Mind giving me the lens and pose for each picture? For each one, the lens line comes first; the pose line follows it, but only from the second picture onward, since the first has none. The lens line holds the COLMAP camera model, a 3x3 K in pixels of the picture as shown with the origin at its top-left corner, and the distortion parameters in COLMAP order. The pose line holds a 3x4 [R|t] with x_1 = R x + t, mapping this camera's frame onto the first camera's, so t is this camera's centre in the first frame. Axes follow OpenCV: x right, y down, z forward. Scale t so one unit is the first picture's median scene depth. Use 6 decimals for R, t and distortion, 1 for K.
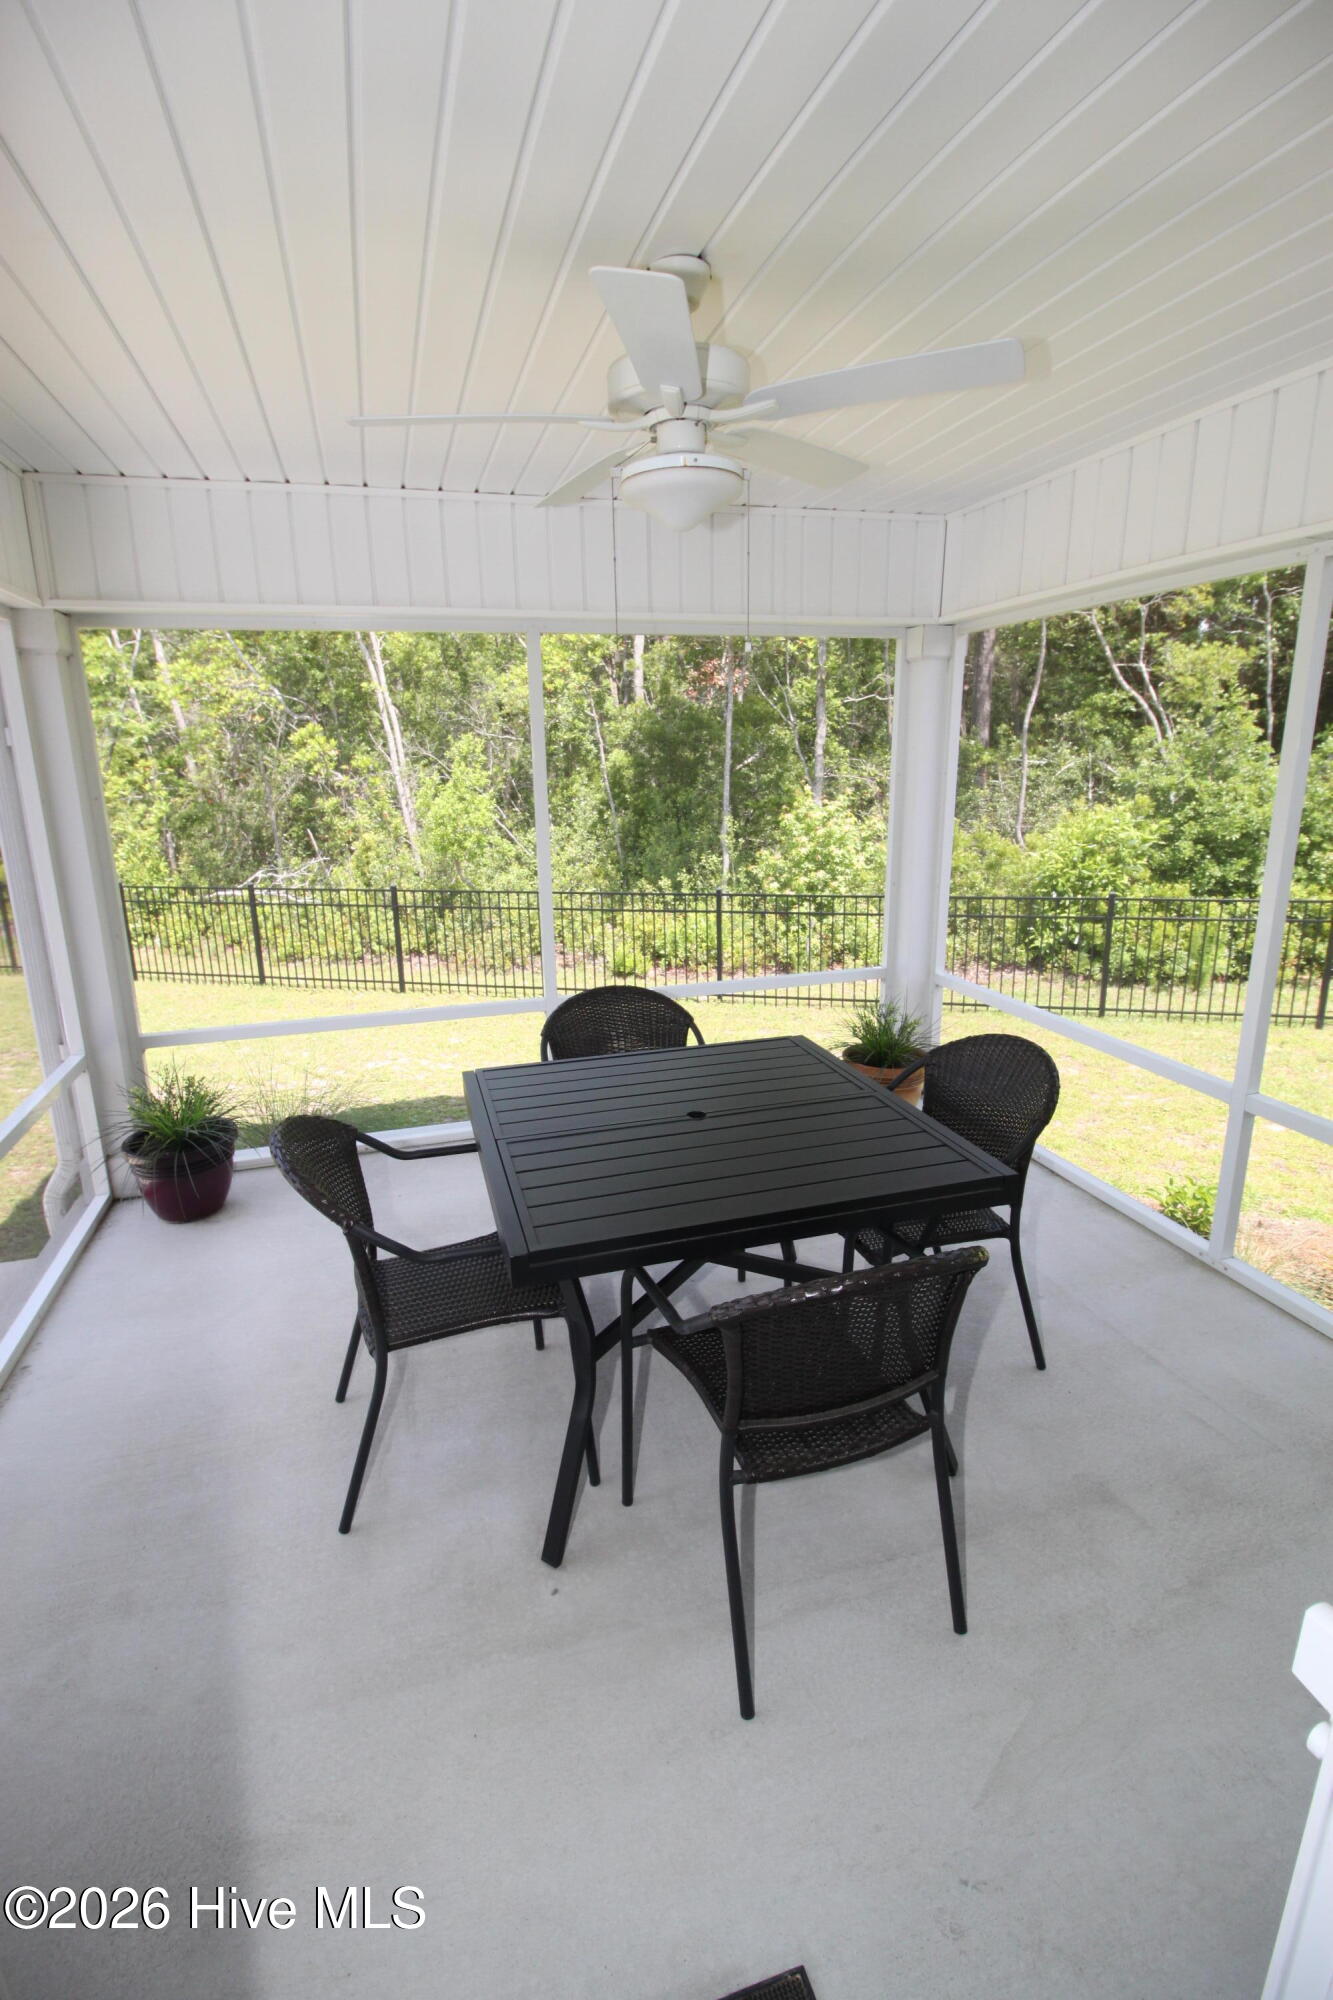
lens RADIAL K [[922.4, 0, 652.2], [0, 922.4, 994.6], [0, 0, 1]] dist [-0.003188, -0.011418]
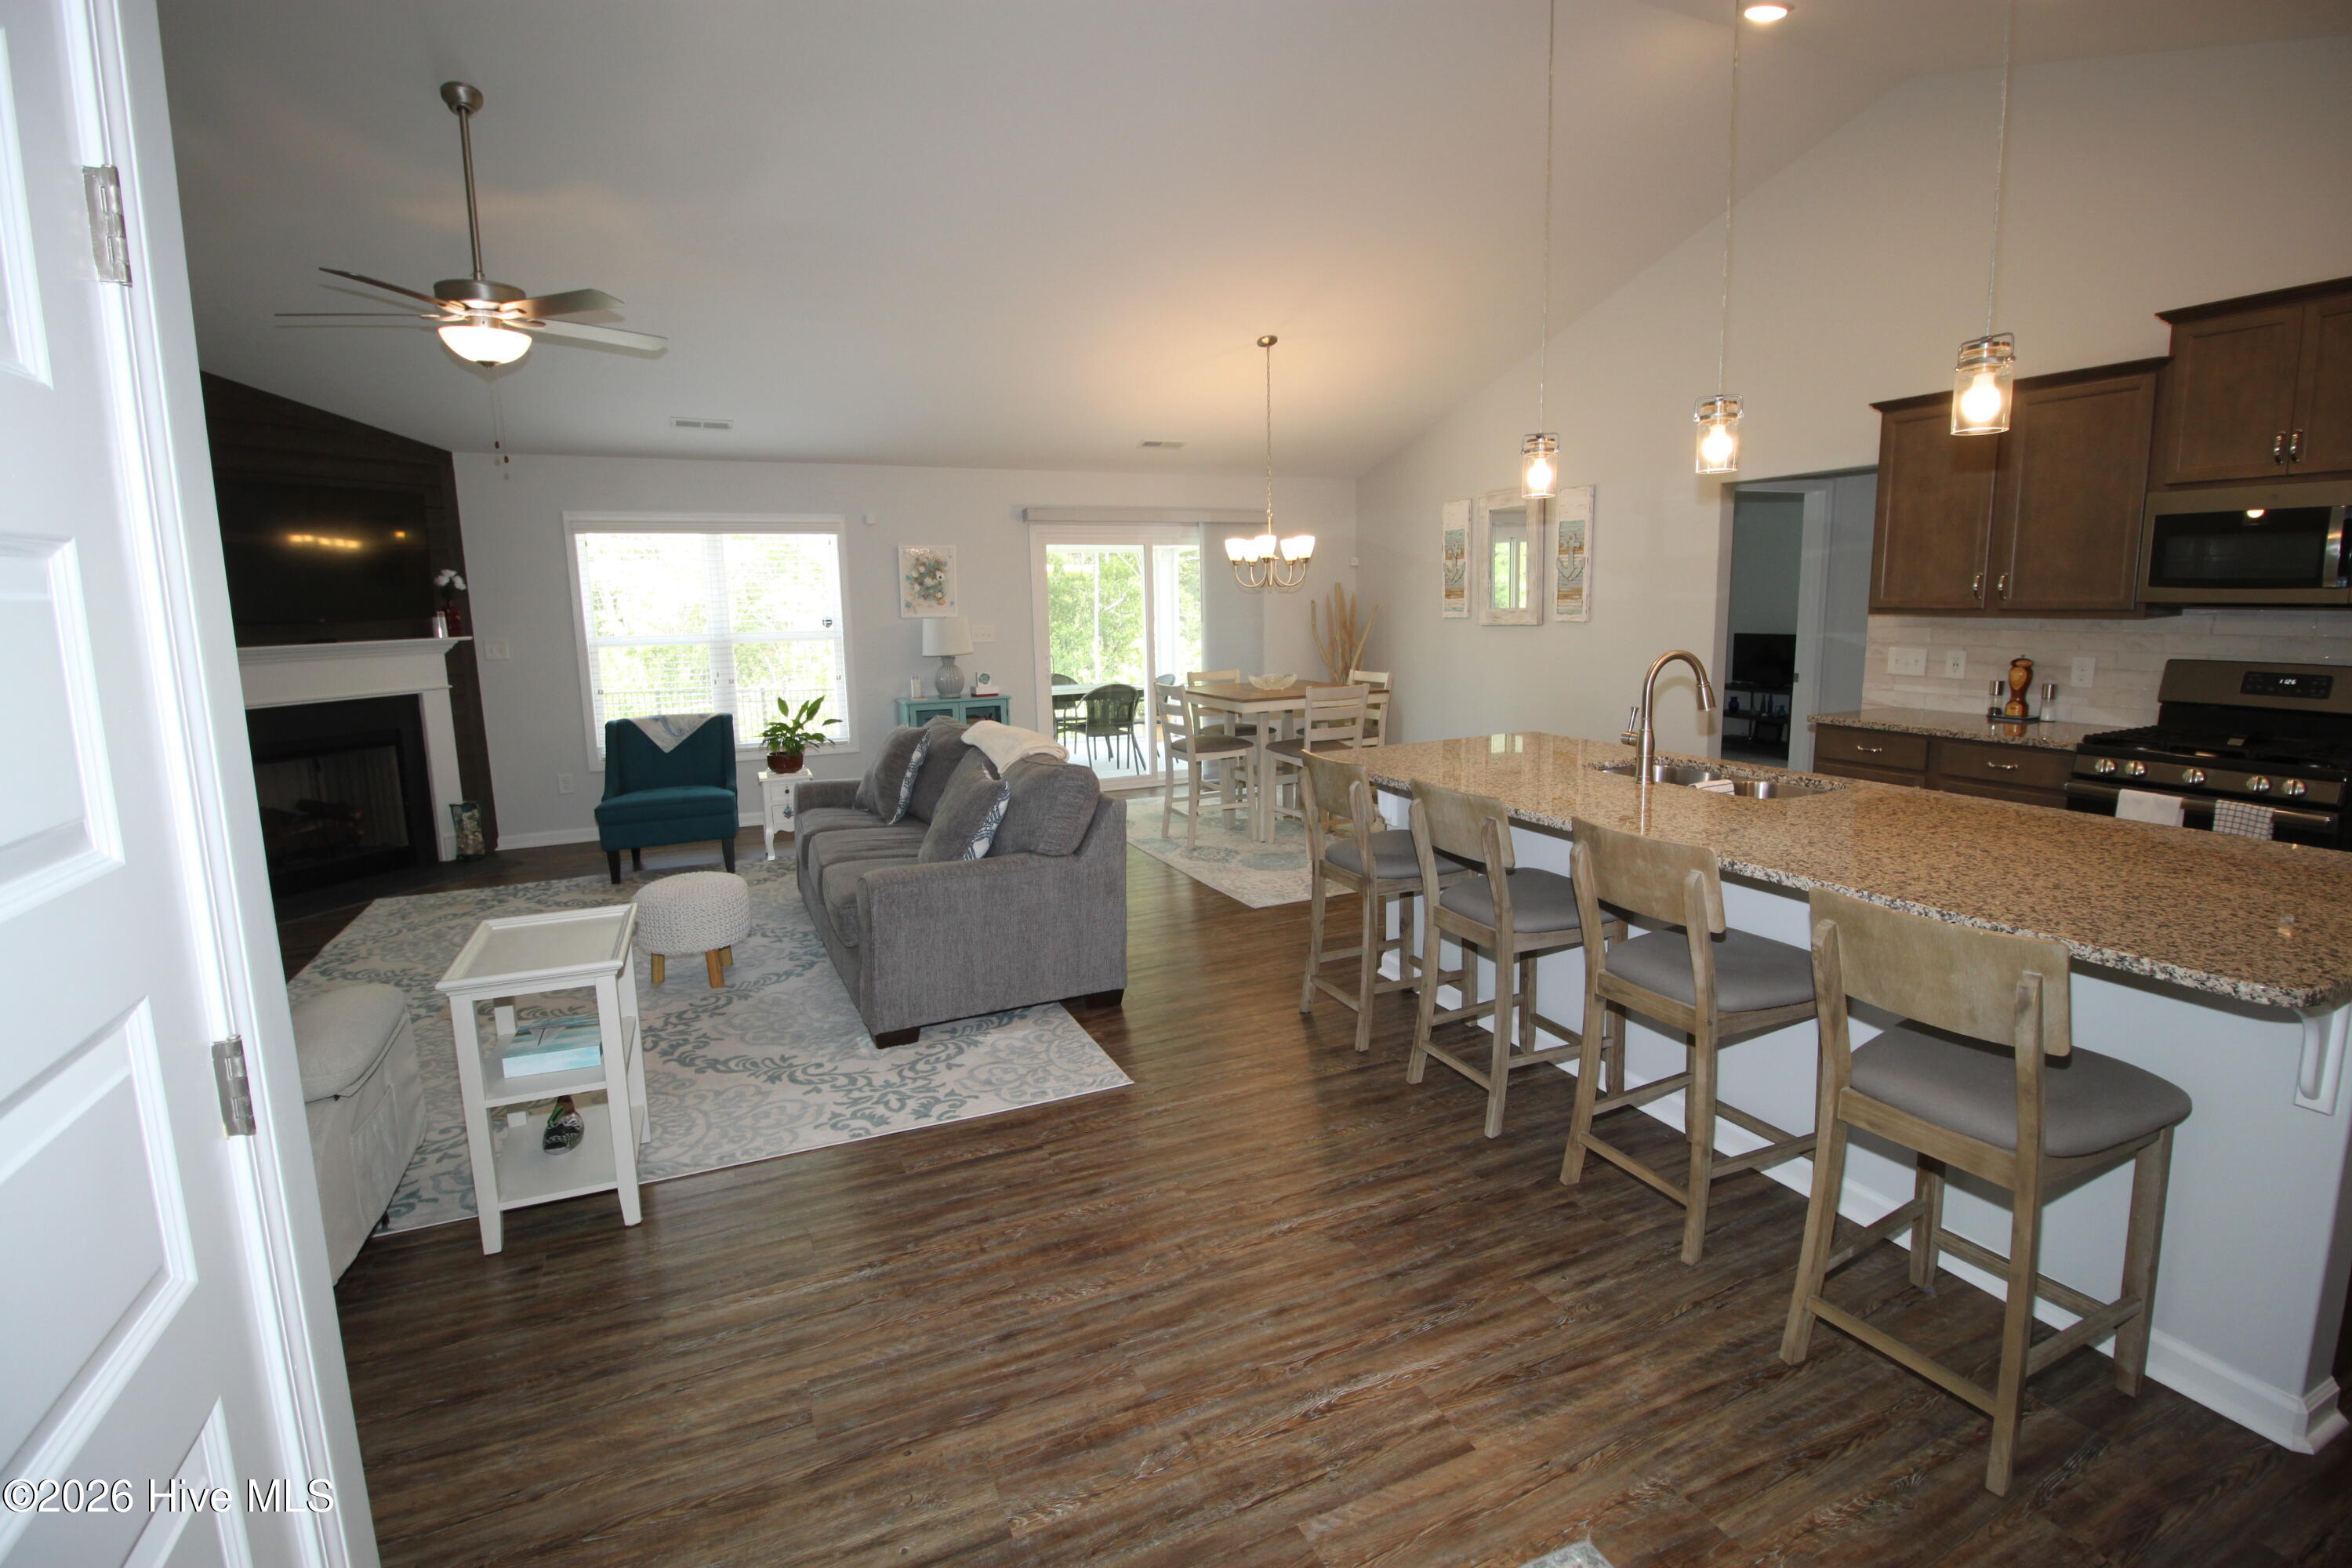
lens RADIAL K [[1084.7, 0, 1186.0], [0, 1084.7, 762.1], [0, 0, 1]] dist [-0.003188, -0.011418]
pose [[0.988770, -0.025364, 0.147275, -0.027280], [0.040856, 0.993828, -0.103135, 0.136953], [-0.143751, 0.107994, 0.983704, -0.518652]]
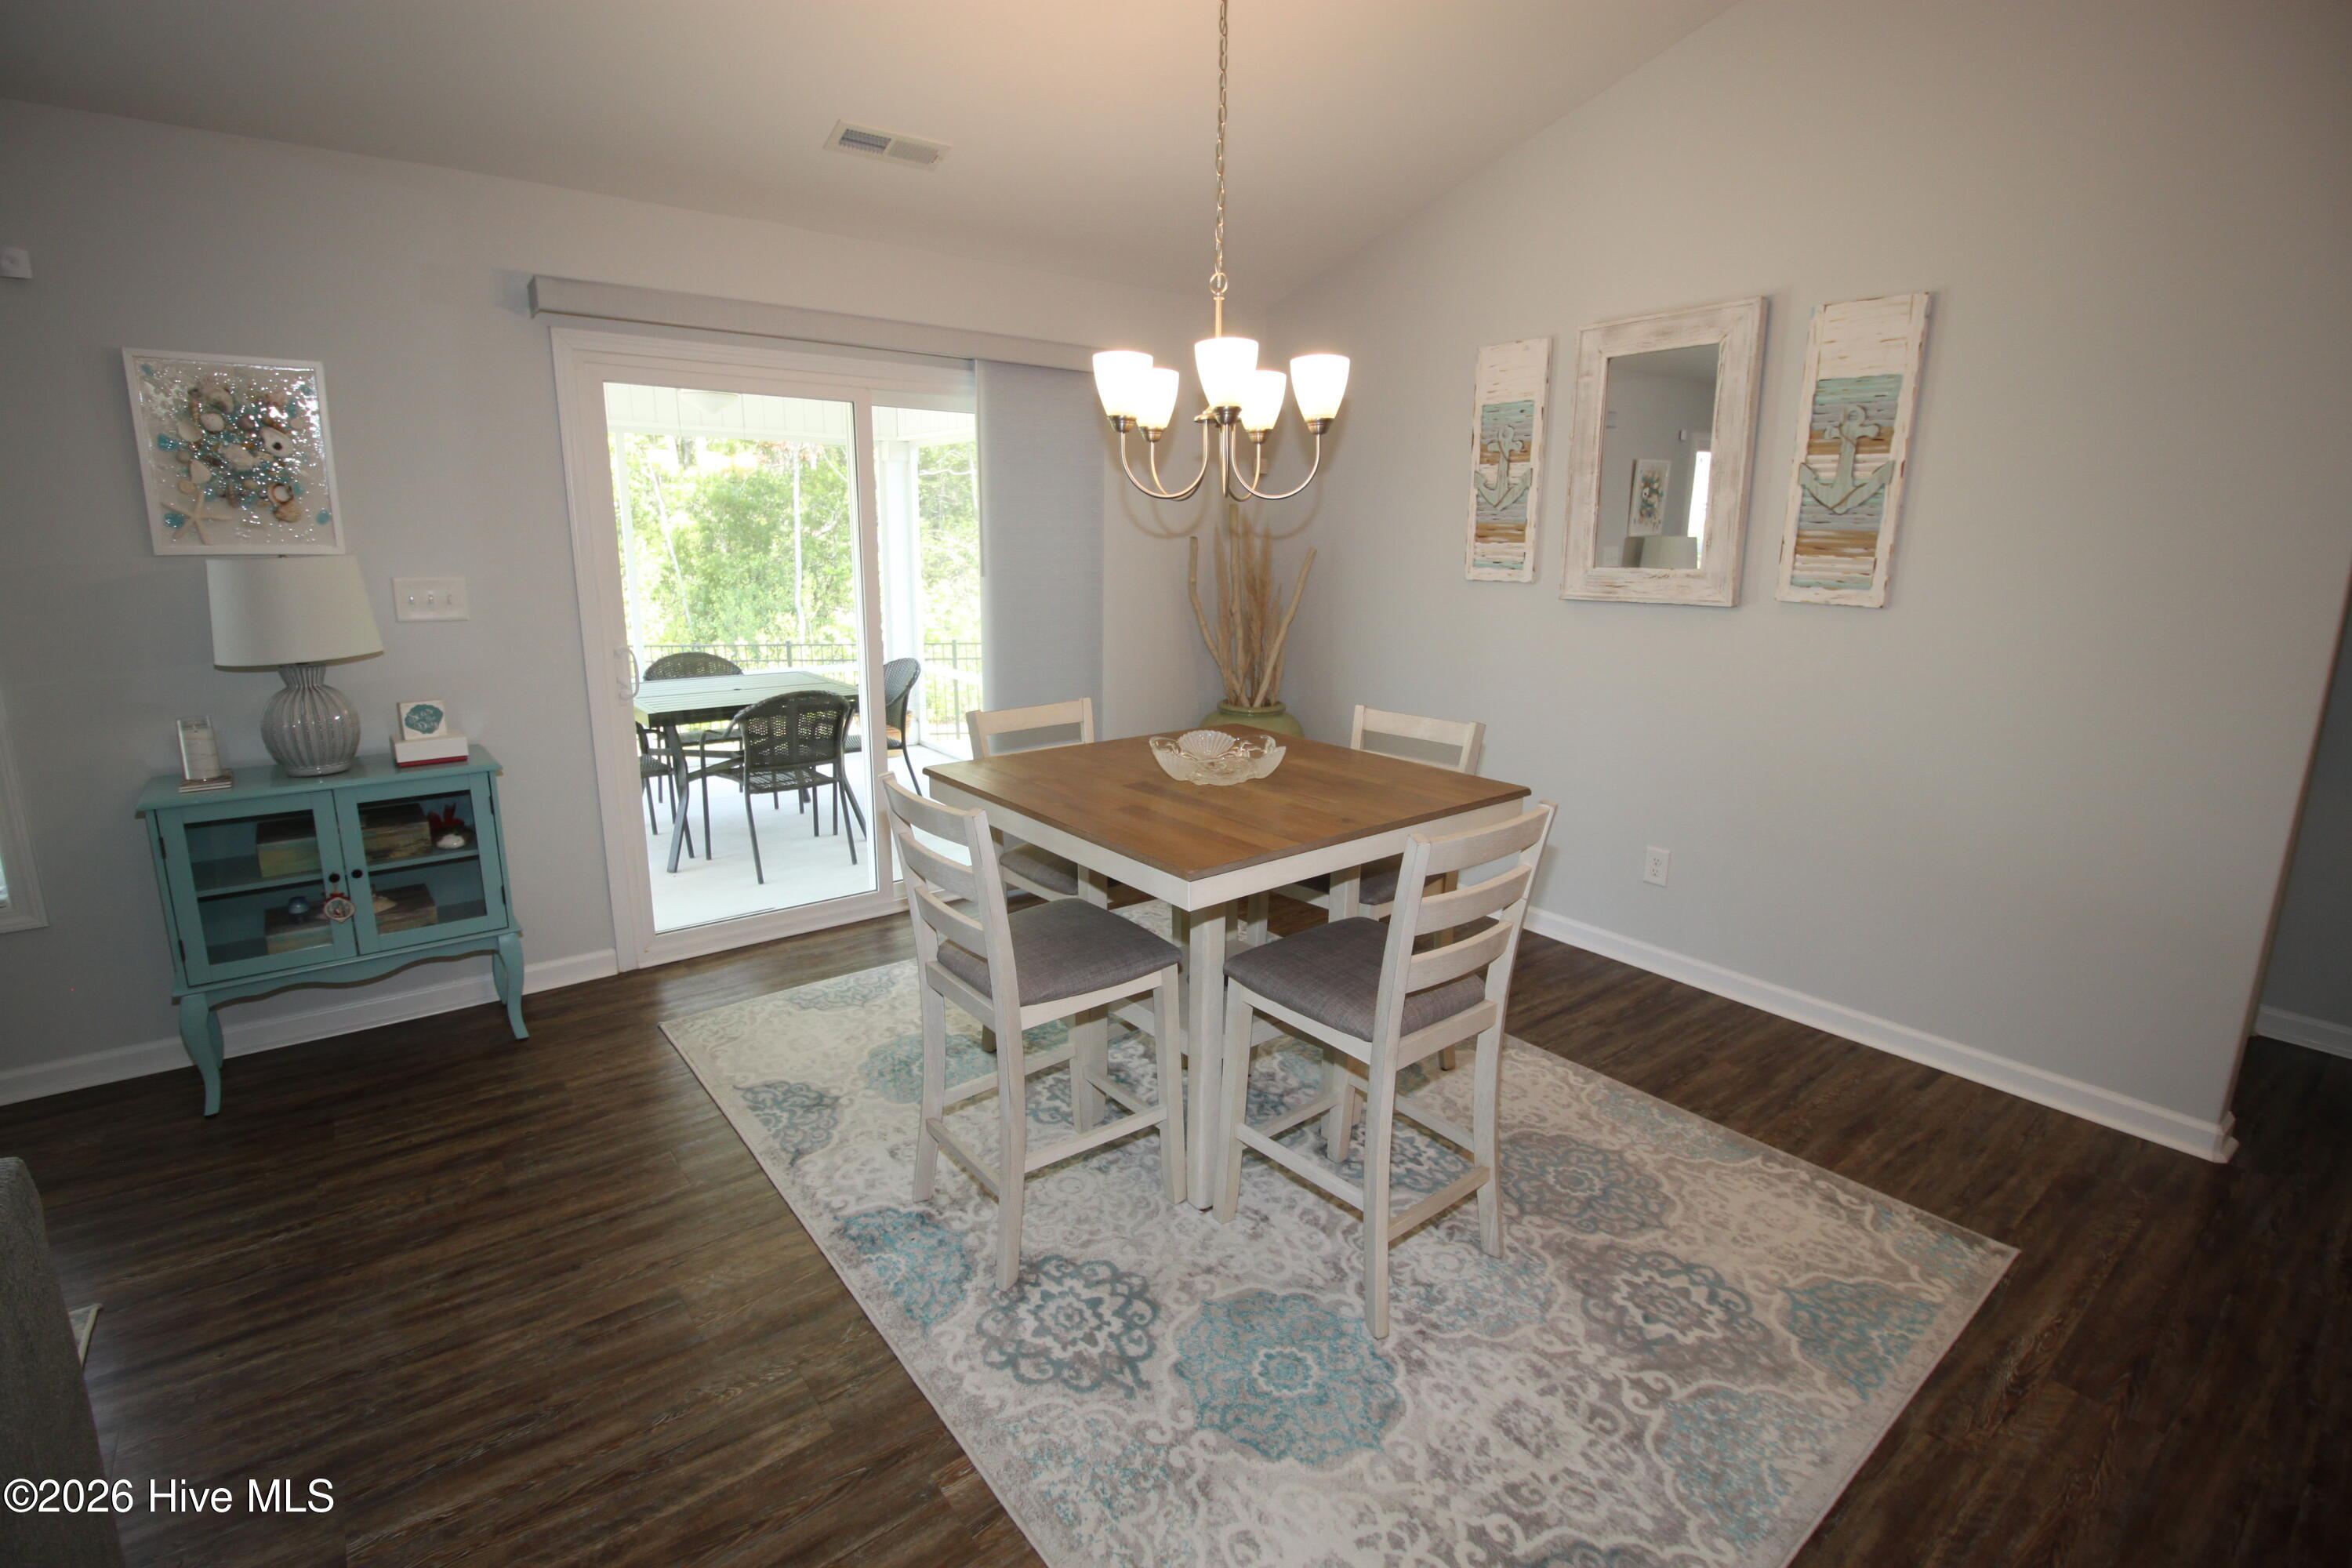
lens RADIAL K [[1084.7, 0, 1187.7], [0, 1084.7, 768.3], [0, 0, 1]] dist [-0.003188, -0.011418]
pose [[0.923453, -0.054907, 0.379763, 0.007684], [0.068540, 0.997396, -0.022460, 0.064913], [-0.377541, 0.046770, 0.924811, -0.242225]]
